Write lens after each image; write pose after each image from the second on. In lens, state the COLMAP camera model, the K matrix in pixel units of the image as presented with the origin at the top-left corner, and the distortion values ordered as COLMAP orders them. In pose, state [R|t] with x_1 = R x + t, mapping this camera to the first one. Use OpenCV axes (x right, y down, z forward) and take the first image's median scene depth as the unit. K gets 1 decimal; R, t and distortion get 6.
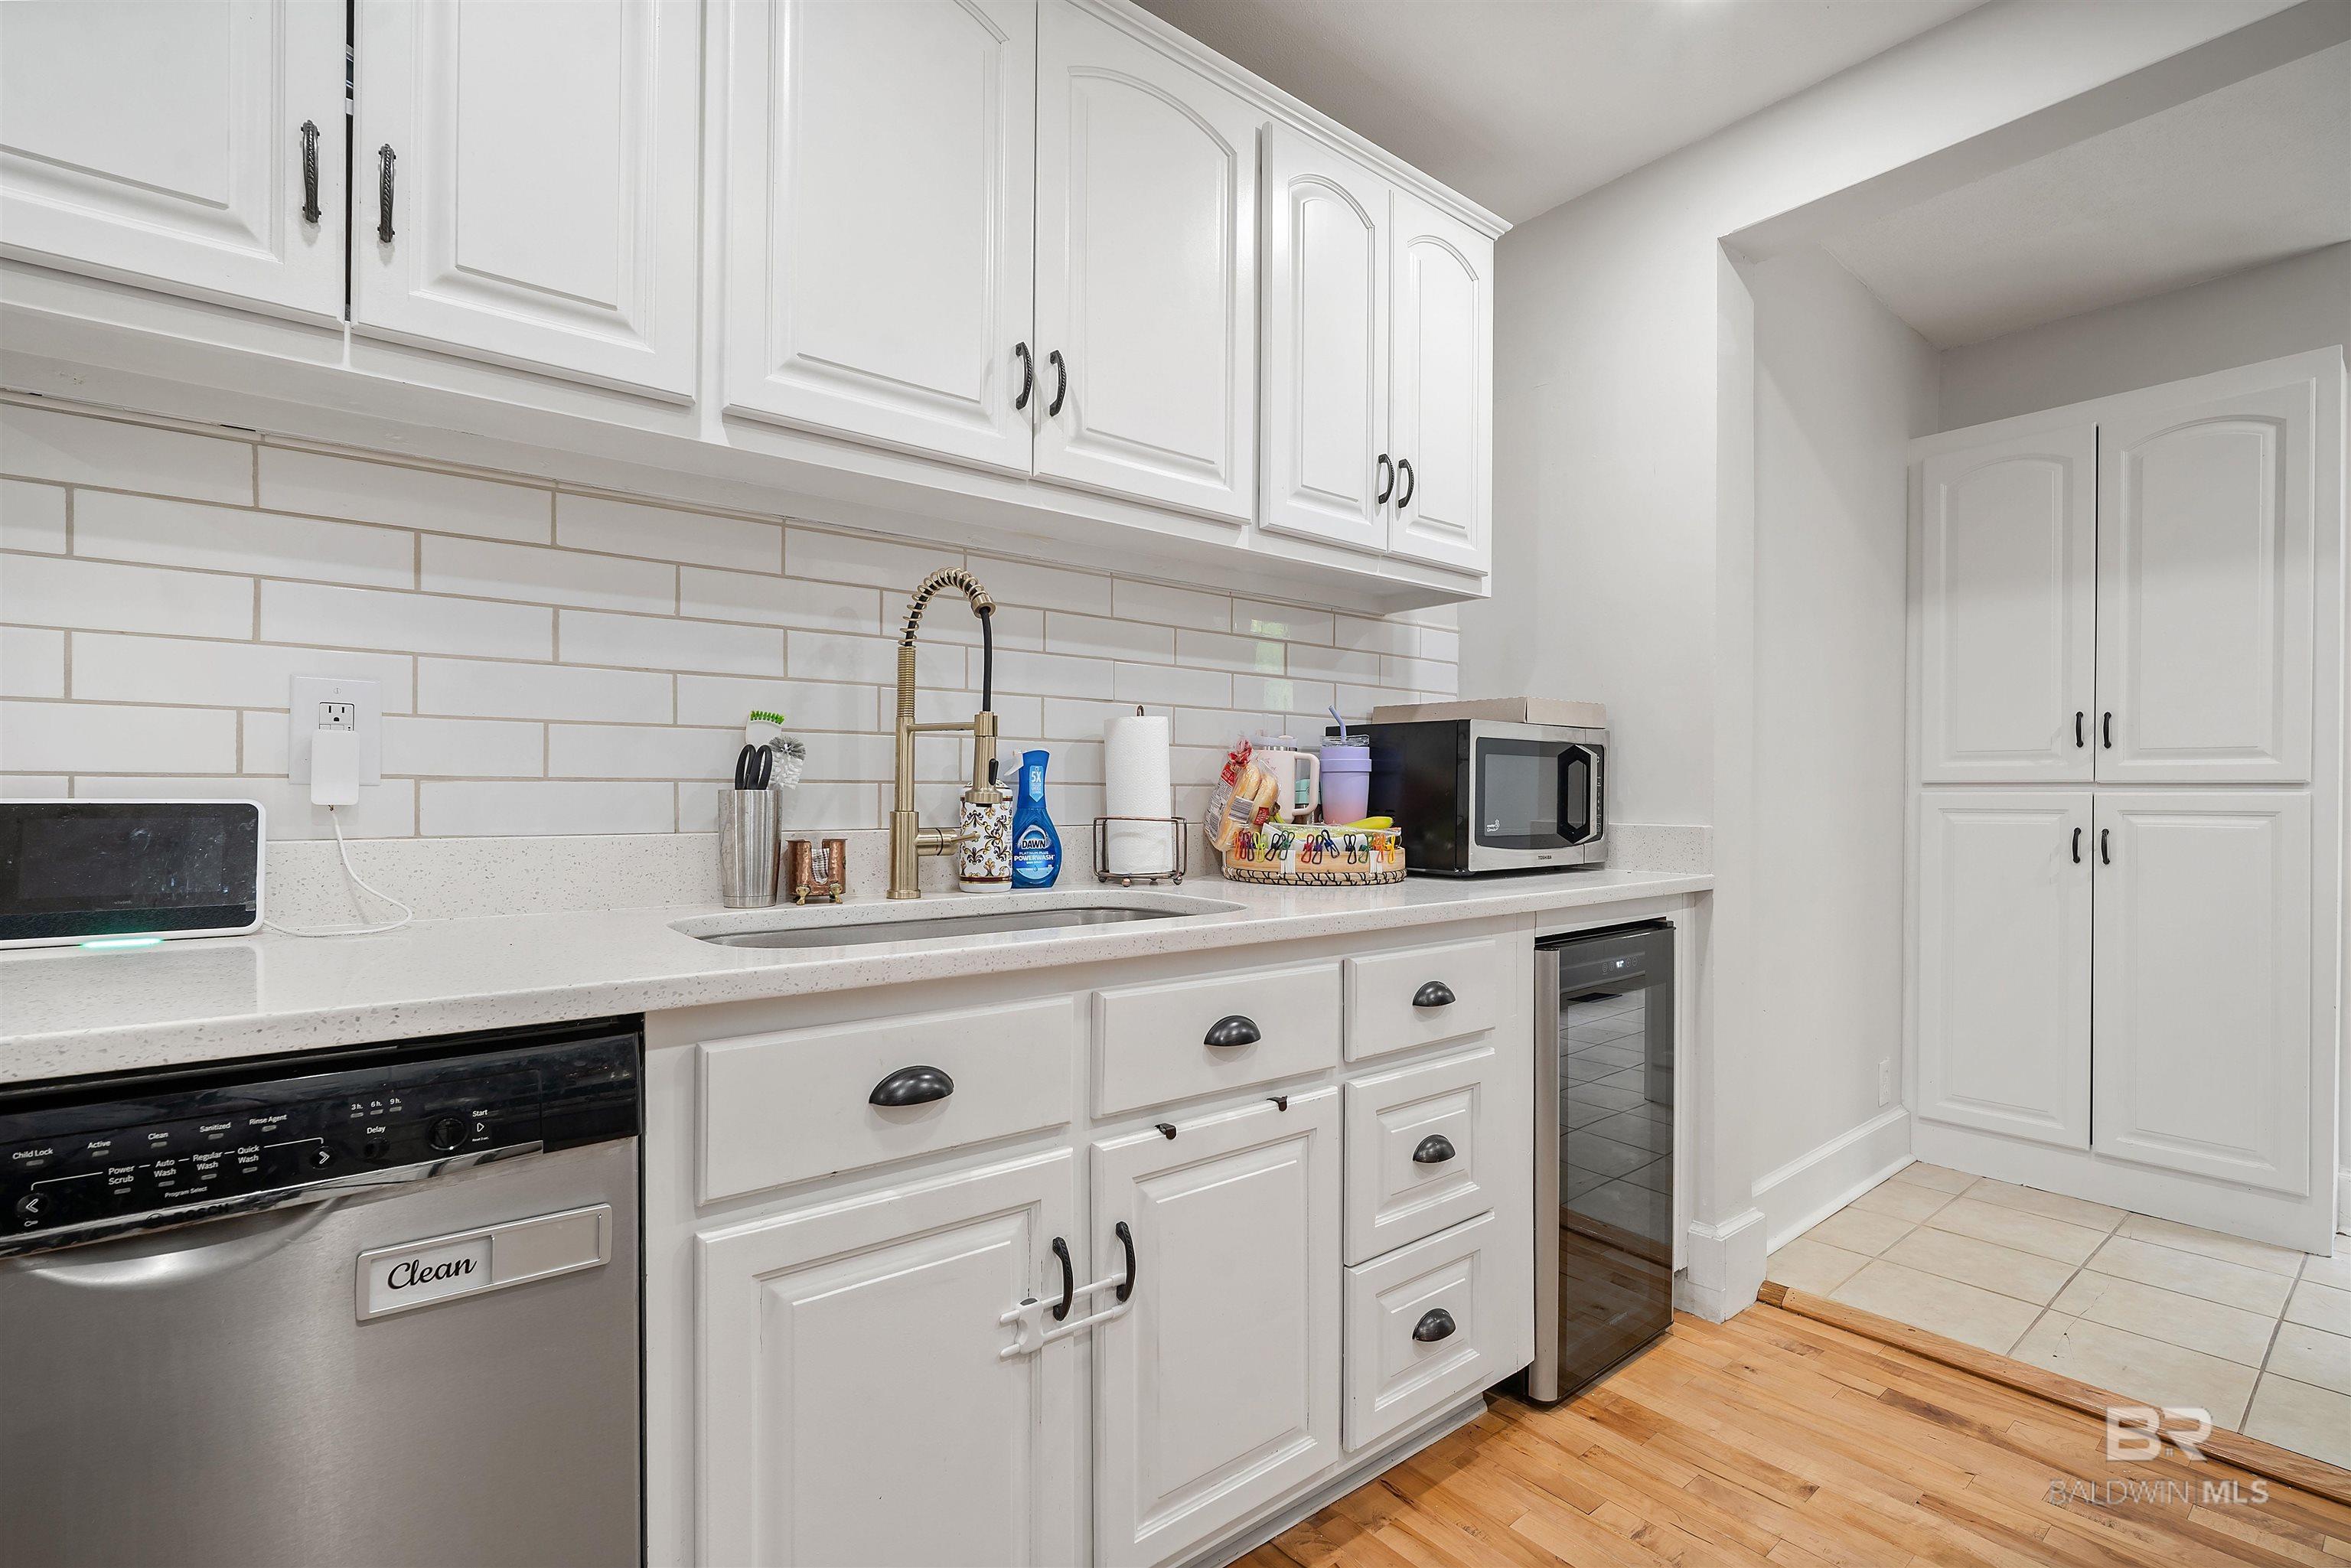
lens RADIAL K [[1104.9, 0, 1185.3], [0, 1104.9, 767.7], [0, 0, 1]] dist [0.023125, -0.000056]
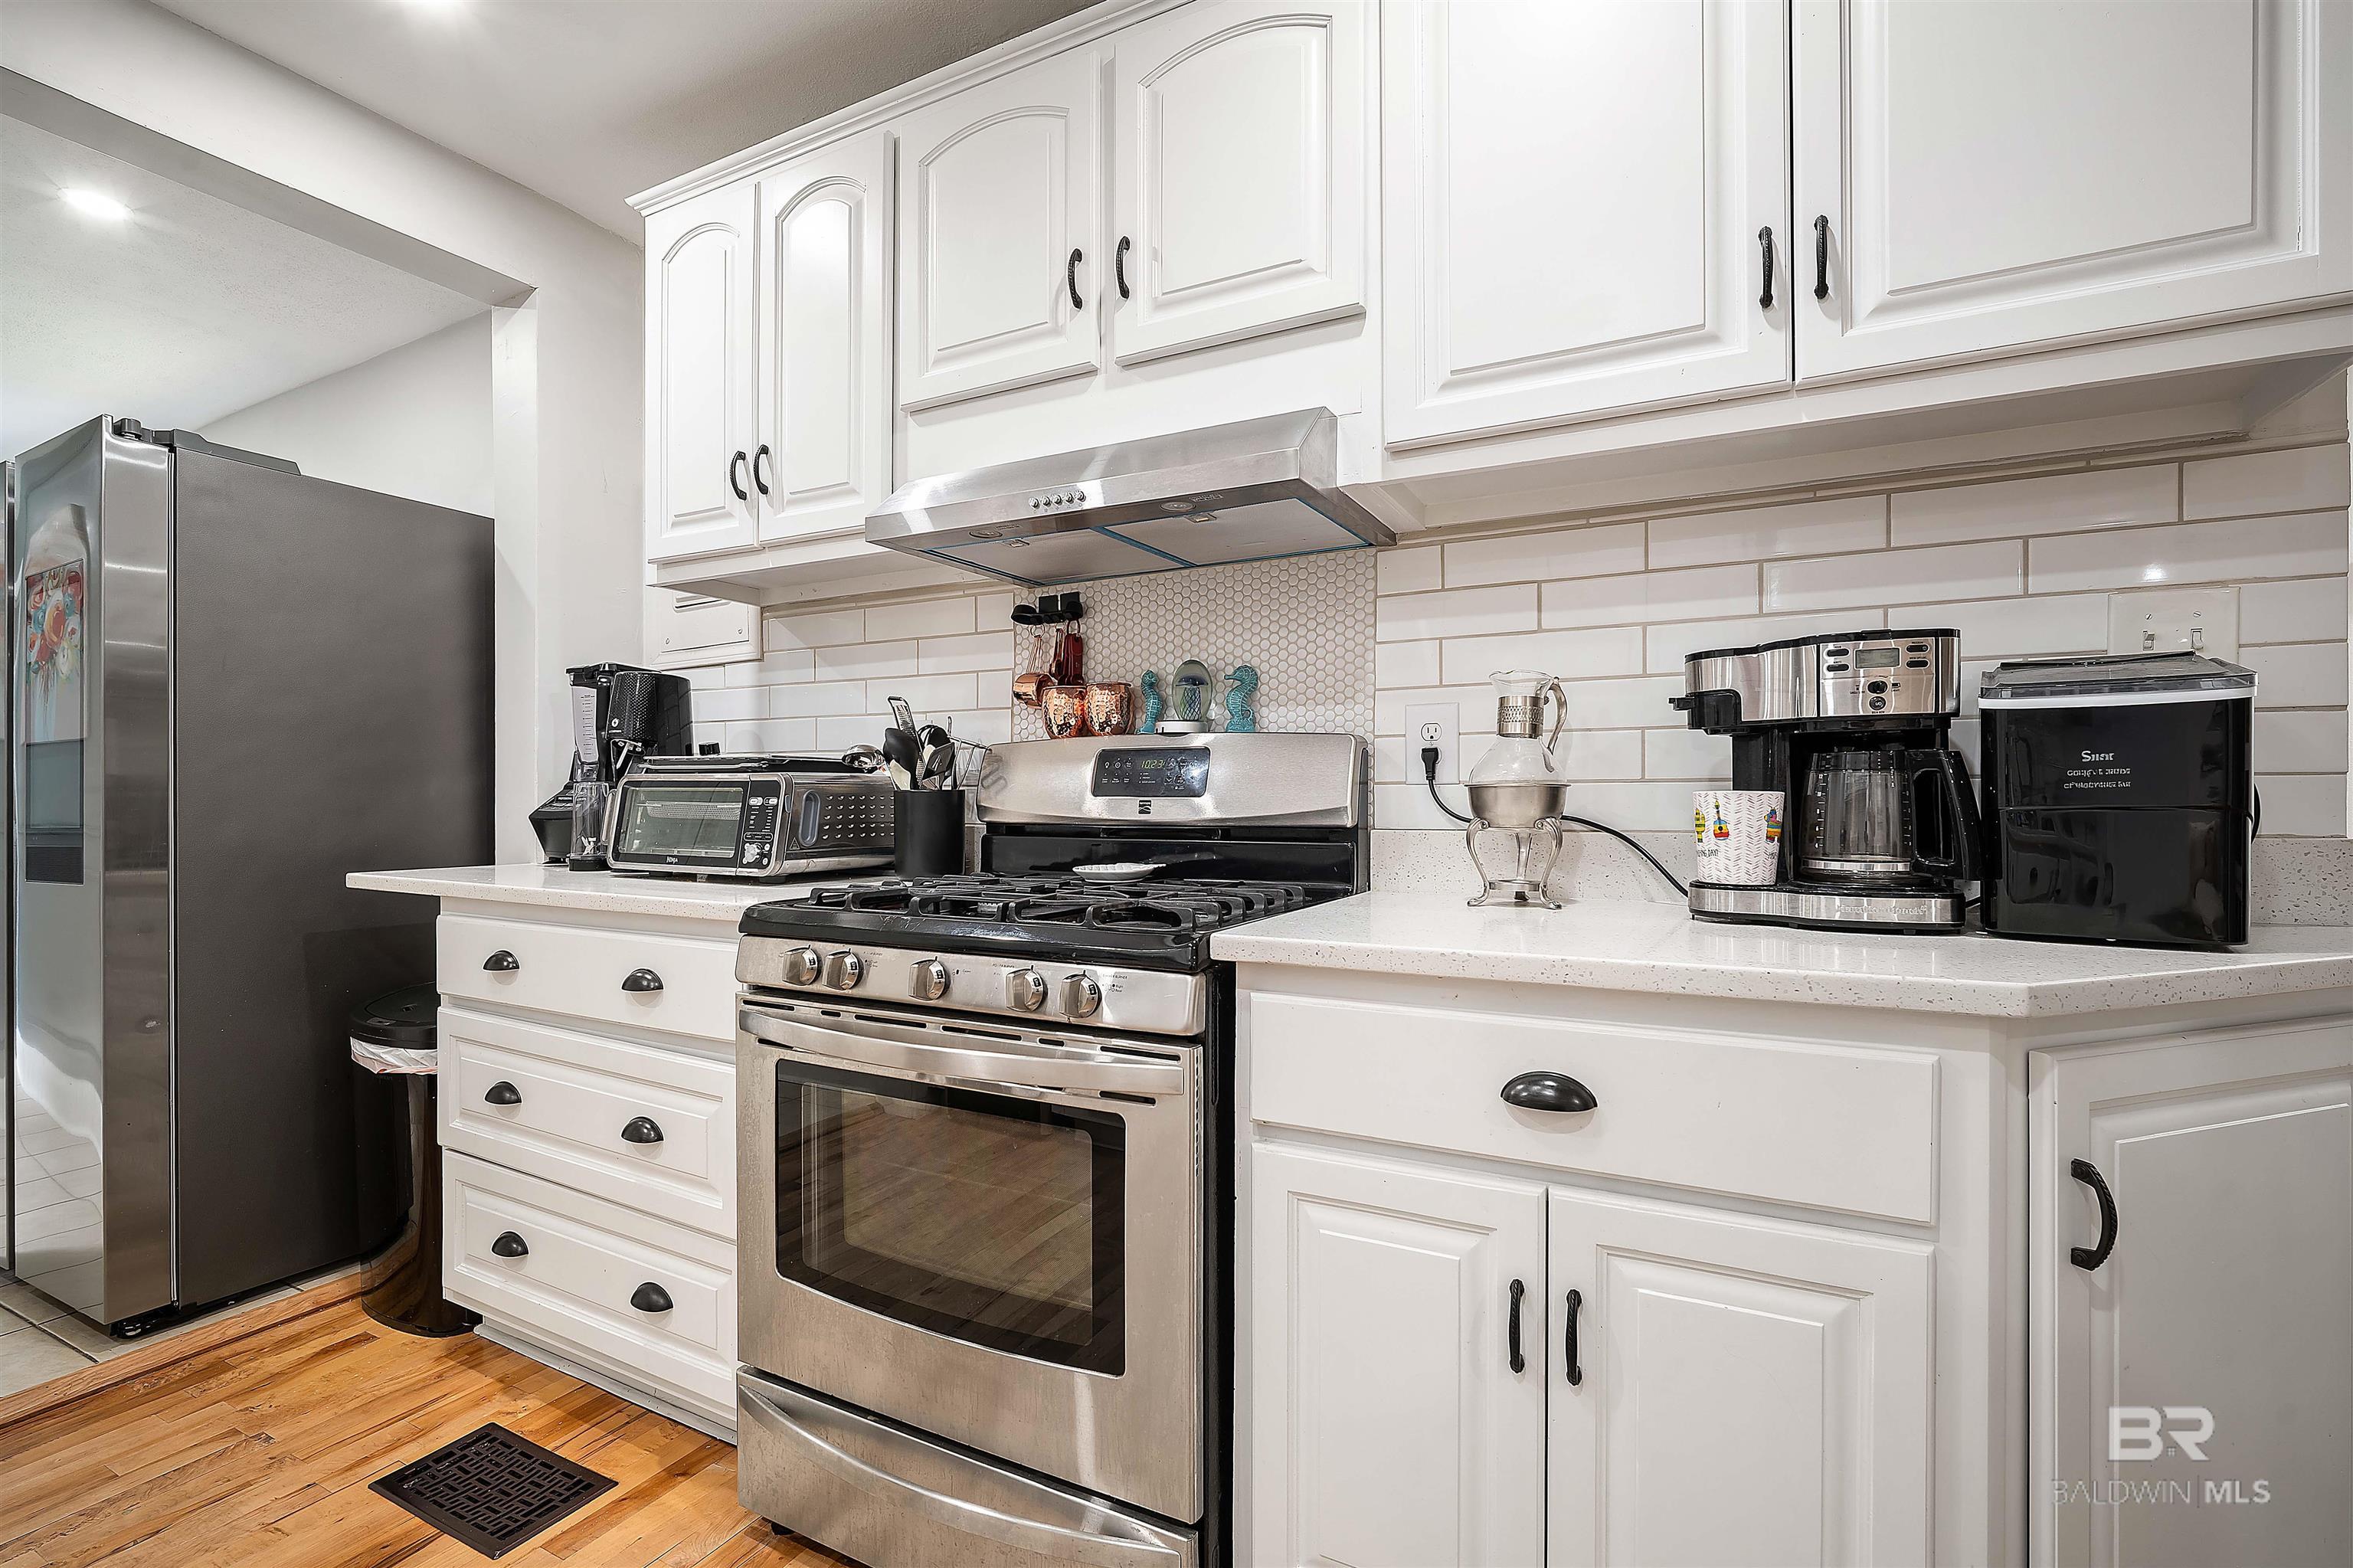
lens RADIAL K [[1009.5, 0, 1180.1], [0, 1009.5, 807.9], [0, 0, 1]] dist [0.042031, 0.000068]
pose [[0.407396, 0.008439, -0.913212, 0.594761], [0.027647, 0.999385, 0.021569, 0.016504], [0.912833, -0.034035, 0.406913, 0.487419]]
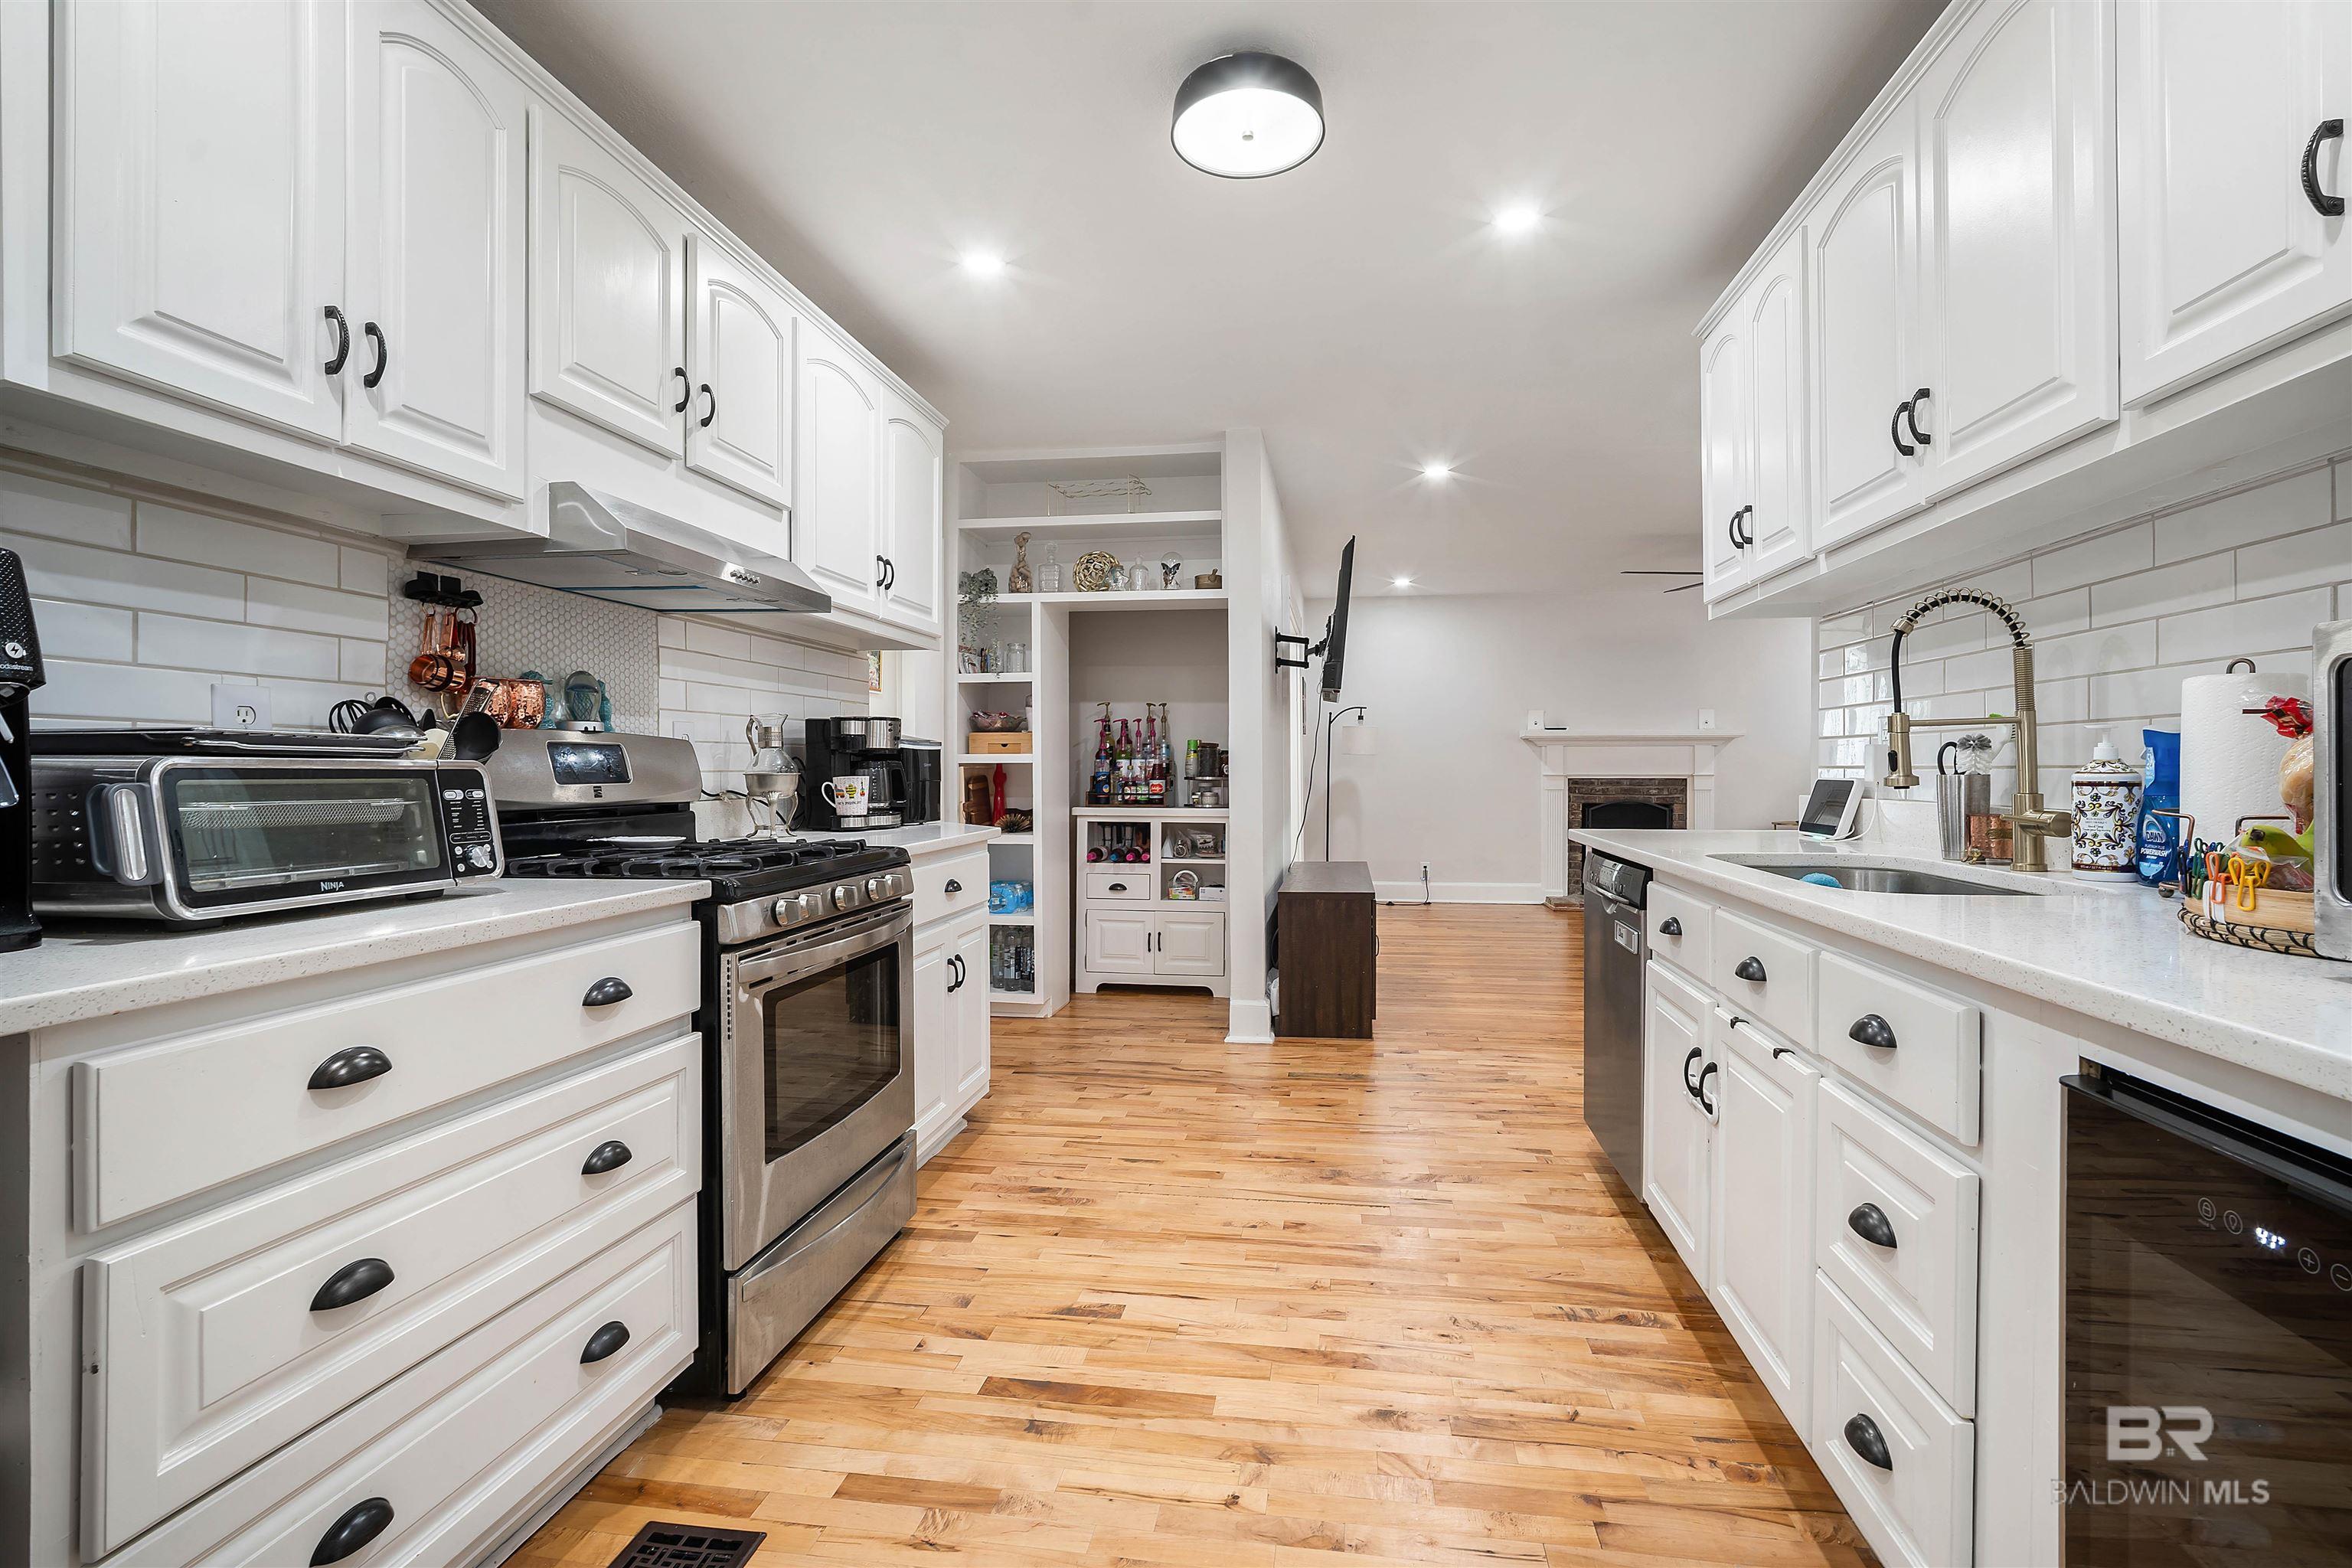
lens RADIAL K [[1105.4, 0, 1185.8], [0, 1105.4, 767.7], [0, 0, 1]] dist [0.023125, -0.000056]
pose [[0.746034, -0.014300, 0.665754, -0.268797], [0.002410, 0.999821, 0.018775, -0.006720], [-0.665903, -0.012402, 0.745935, -0.222350]]
